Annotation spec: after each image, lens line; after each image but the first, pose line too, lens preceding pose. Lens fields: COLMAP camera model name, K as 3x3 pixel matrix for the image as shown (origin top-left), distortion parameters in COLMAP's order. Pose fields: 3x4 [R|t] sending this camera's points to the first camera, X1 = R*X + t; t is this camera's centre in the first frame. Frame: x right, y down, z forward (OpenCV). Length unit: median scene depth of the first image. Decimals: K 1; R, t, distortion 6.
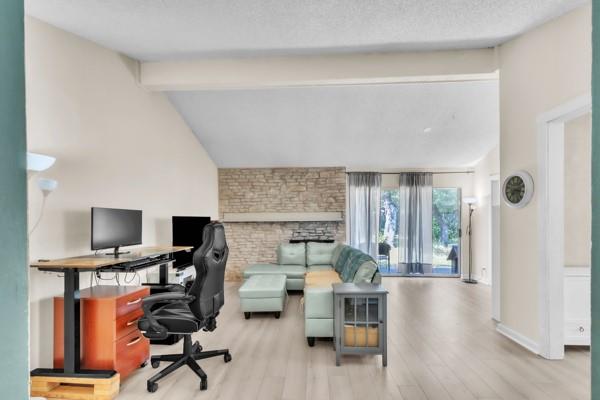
lens RADIAL K [[258.3, 0, 300.0], [0, 258.3, 212.8], [0, 0, 1]] dist [0.001473, 0.000351]
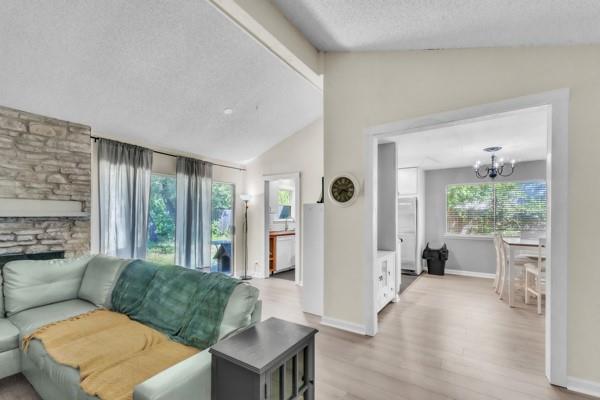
lens RADIAL K [[258.3, 0, 300.0], [0, 258.3, 212.8], [0, 0, 1]] dist [0.001473, 0.000351]
pose [[0.508494, 0.021597, 0.860795, -0.092558], [-0.032500, 0.999454, -0.005877, 0.009455], [-0.860452, -0.024987, 0.508919, 0.280445]]
